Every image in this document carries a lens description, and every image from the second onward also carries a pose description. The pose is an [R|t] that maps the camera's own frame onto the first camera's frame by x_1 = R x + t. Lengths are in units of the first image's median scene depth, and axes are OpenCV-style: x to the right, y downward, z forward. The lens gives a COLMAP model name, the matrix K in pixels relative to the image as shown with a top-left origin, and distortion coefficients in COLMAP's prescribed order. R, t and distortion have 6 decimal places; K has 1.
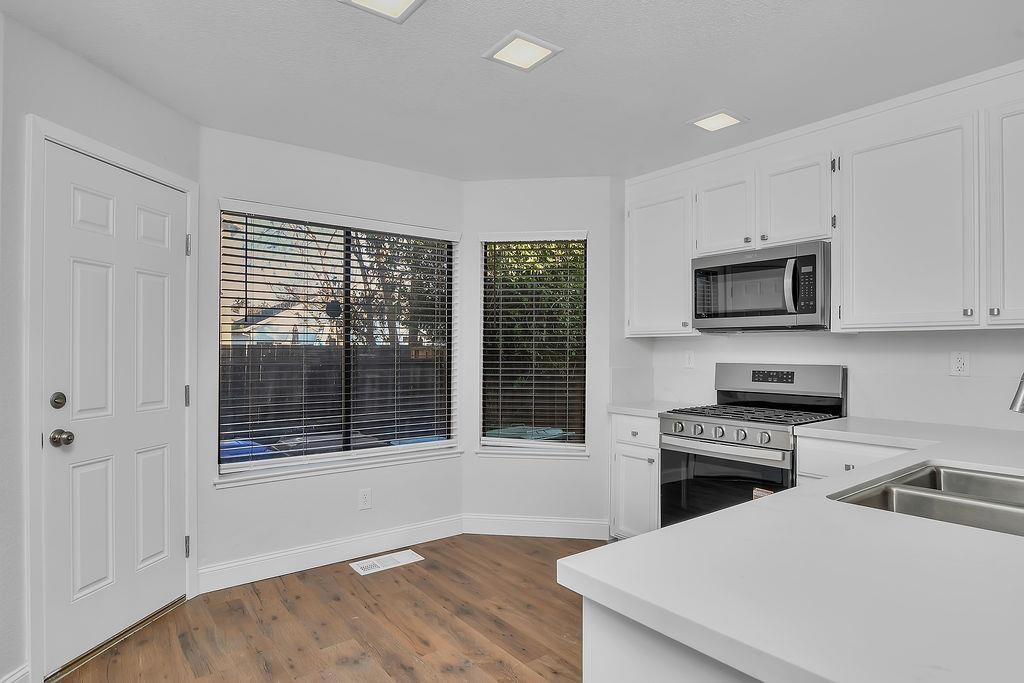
lens RADIAL K [[572.4, 0, 515.6], [0, 572.4, 343.0], [0, 0, 1]] dist [0.007684, 0.001070]
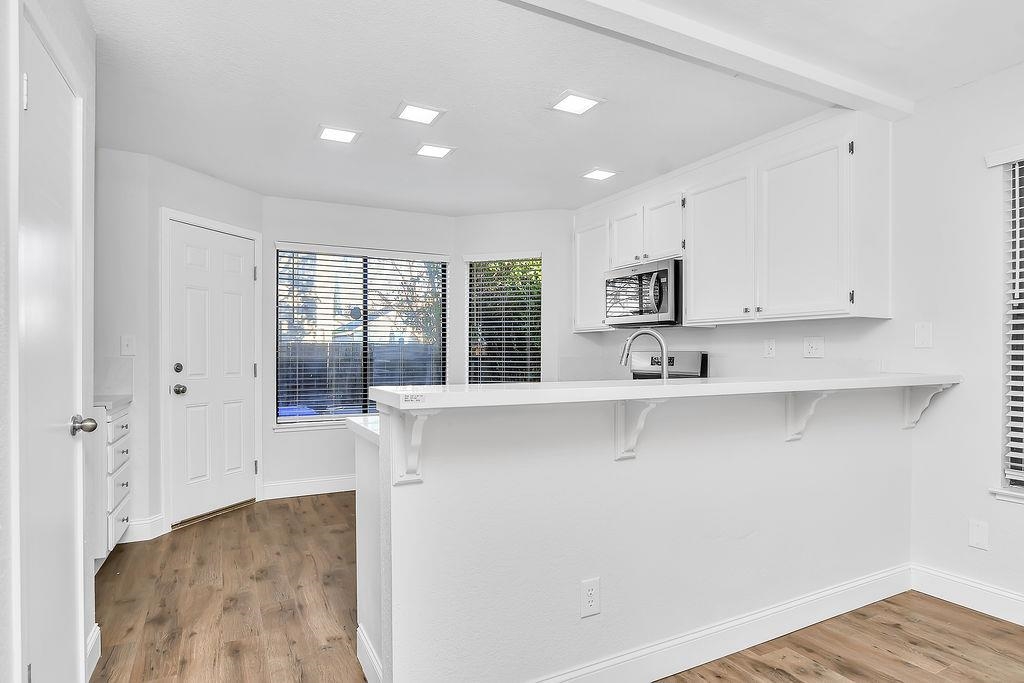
lens RADIAL K [[572.4, 0, 512.6], [0, 572.4, 347.1], [0, 0, 1]] dist [0.007684, 0.001070]
pose [[0.983317, -0.001733, -0.181893, 0.374736], [0.002037, 0.999997, 0.001480, 0.026677], [0.181890, -0.001826, 0.983317, -0.380307]]
